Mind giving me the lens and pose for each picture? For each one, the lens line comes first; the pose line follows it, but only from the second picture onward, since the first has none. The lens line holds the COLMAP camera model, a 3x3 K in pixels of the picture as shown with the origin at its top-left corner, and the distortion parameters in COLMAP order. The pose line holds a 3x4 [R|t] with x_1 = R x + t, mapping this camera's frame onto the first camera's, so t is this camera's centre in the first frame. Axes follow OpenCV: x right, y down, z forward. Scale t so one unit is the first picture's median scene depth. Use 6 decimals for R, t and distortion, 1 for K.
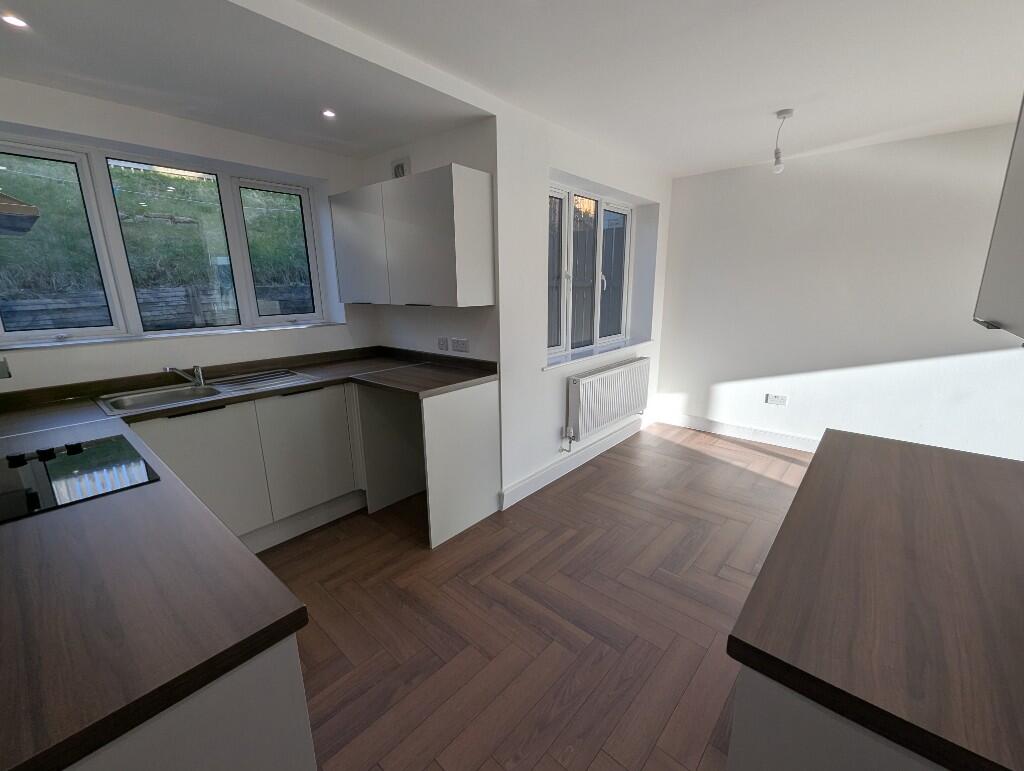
lens RADIAL K [[424.3, 0, 514.5], [0, 424.3, 384.8], [0, 0, 1]] dist [-0.002017, 0.000686]
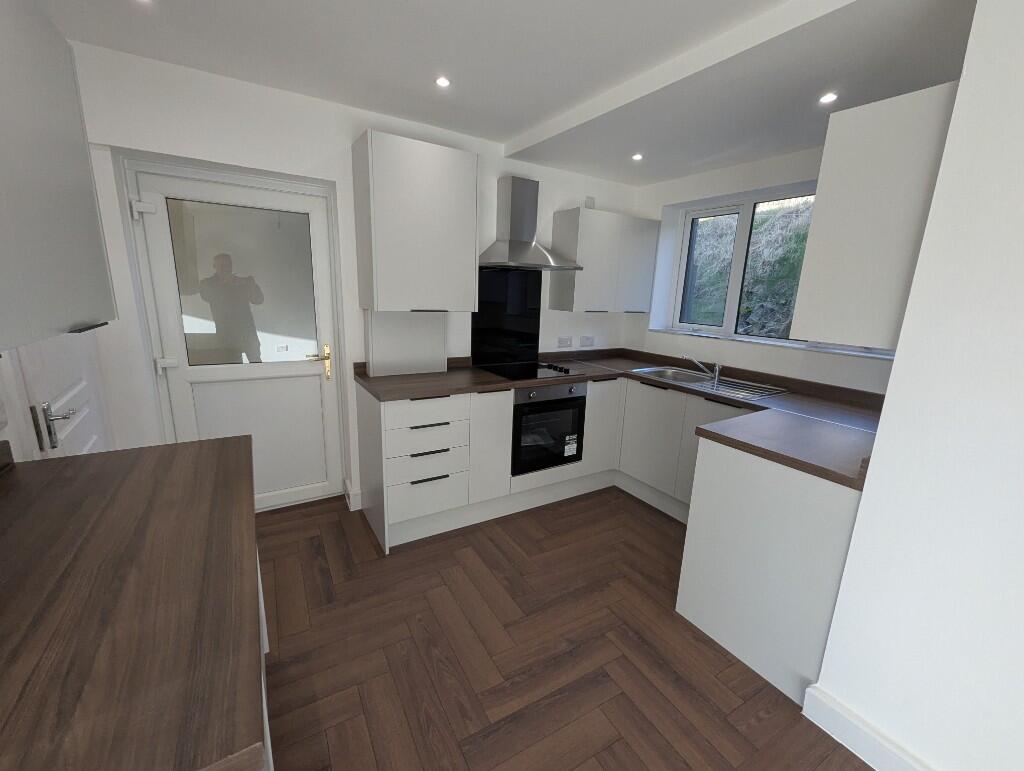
lens RADIAL K [[424.3, 0, 514.3], [0, 424.3, 388.4], [0, 0, 1]] dist [-0.002017, 0.000686]
pose [[-0.300618, 0.208149, -0.930754, 0.566766], [-0.253759, 0.923262, 0.288434, -0.174014], [0.919367, 0.322895, -0.224729, 0.718112]]
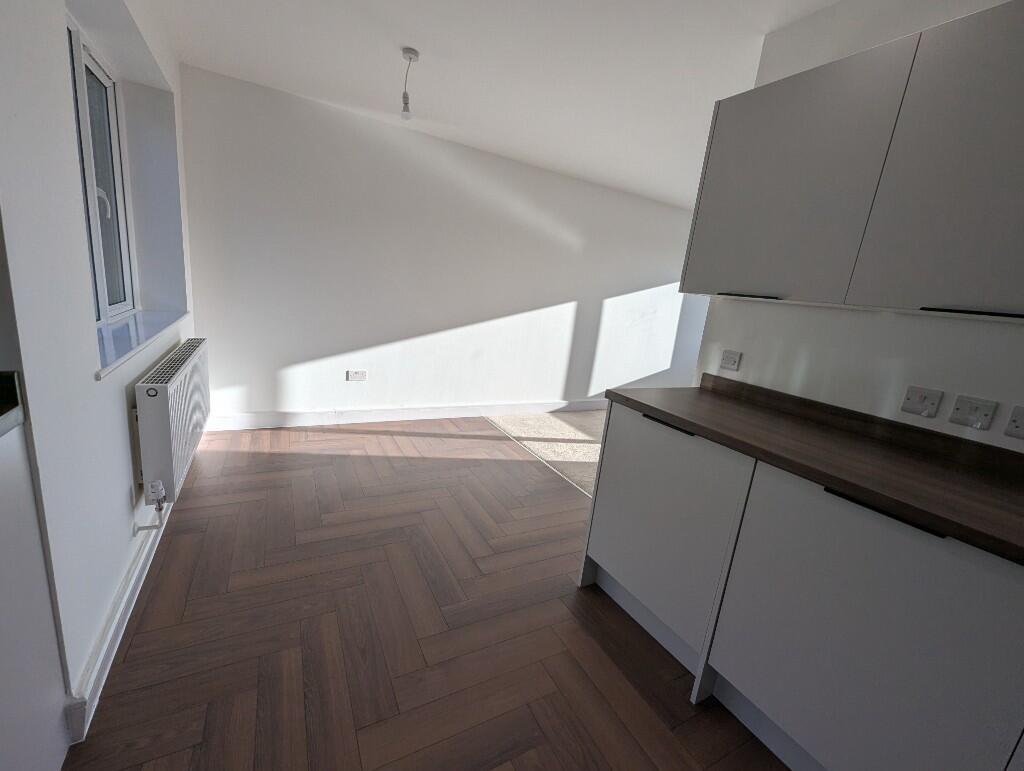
lens RADIAL K [[424.3, 0, 513.9], [0, 424.3, 390.1], [0, 0, 1]] dist [-0.002017, 0.000686]
pose [[0.336219, -0.166762, 0.926902, -0.228635], [0.101550, 0.984879, 0.140358, -0.047464], [-0.936293, 0.046936, 0.348069, 0.515083]]
